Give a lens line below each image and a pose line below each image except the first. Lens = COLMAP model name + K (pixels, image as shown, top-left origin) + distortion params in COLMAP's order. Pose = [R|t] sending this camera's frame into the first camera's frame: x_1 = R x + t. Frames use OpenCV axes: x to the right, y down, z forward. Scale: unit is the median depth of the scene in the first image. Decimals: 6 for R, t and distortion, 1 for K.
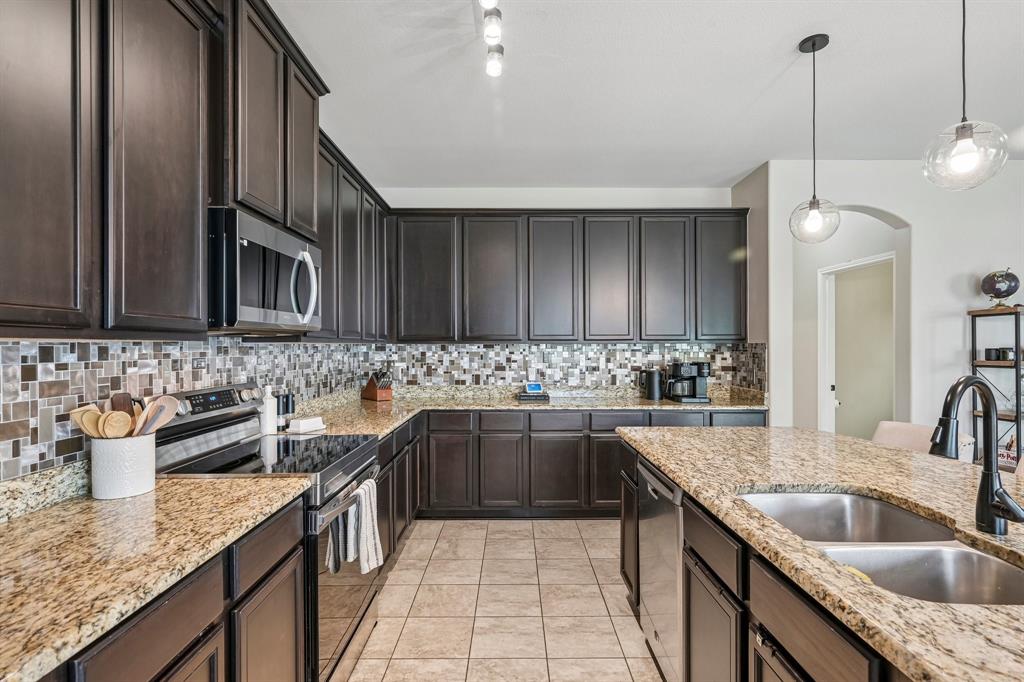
lens RADIAL K [[502.0, 0, 512.0], [0, 502.0, 341.0], [0, 0, 1]] dist [0.000094, 0.000097]
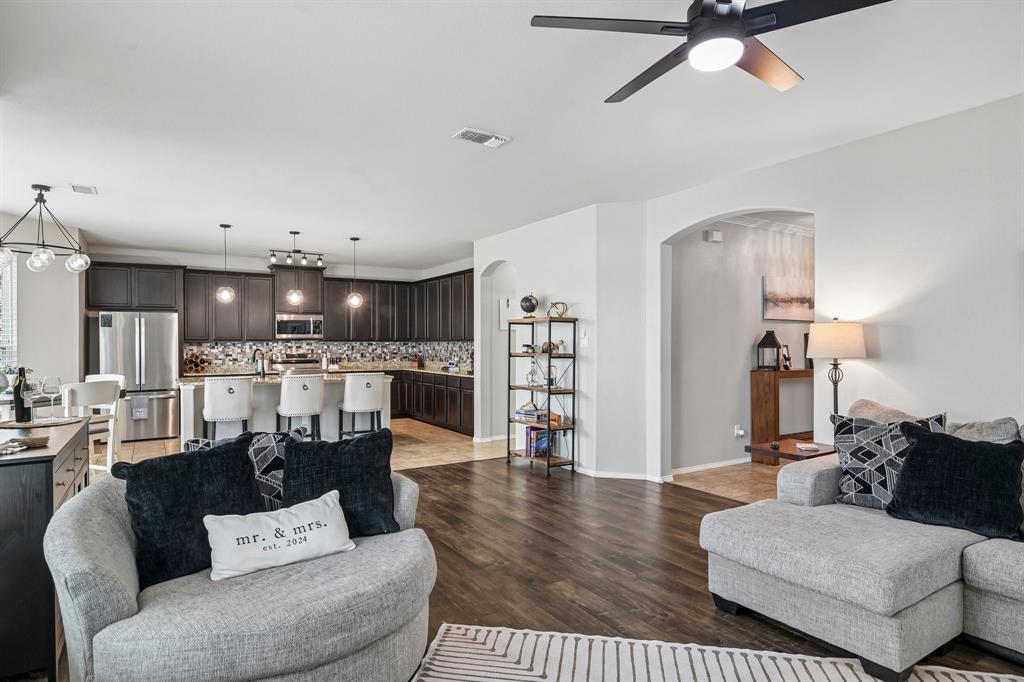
lens RADIAL K [[563.2, 0, 512.0], [0, 563.2, 341.0], [0, 0, 1]] dist [-0.002690, 0.000134]
pose [[0.533194, -0.002812, -0.845988, 2.012041], [0.009321, 0.999953, 0.002551, -0.000522], [0.845942, -0.009245, 0.533195, 0.015038]]
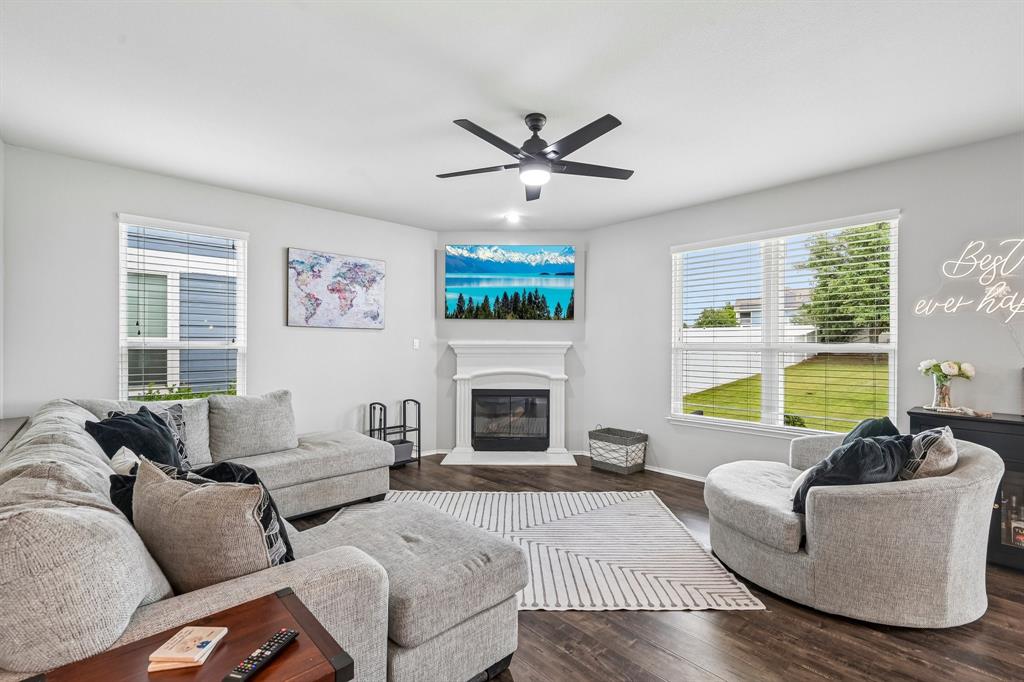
lens RADIAL K [[451.4, 0, 512.0], [0, 451.4, 341.0], [0, 0, 1]] dist [0.002371, 0.000598]
pose [[-0.676558, 0.003628, 0.736380, 1.275527], [-0.010887, 0.999829, -0.014928, 0.007386], [-0.736308, -0.018117, -0.676403, 0.842972]]
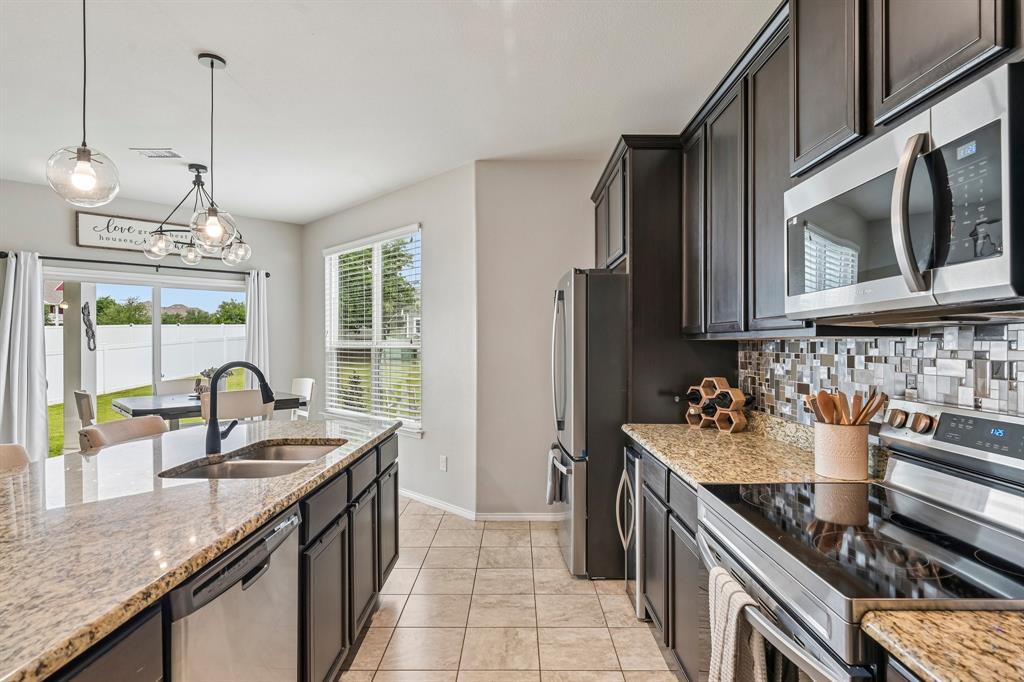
lens RADIAL K [[537.5, 0, 512.0], [0, 537.5, 341.0], [0, 0, 1]] dist [0.001816, -0.000044]
pose [[-0.999931, 0.004567, 0.010814, -0.021731], [0.004412, 0.999888, -0.014304, 0.007594], [-0.010879, -0.014256, -0.999839, 0.767226]]
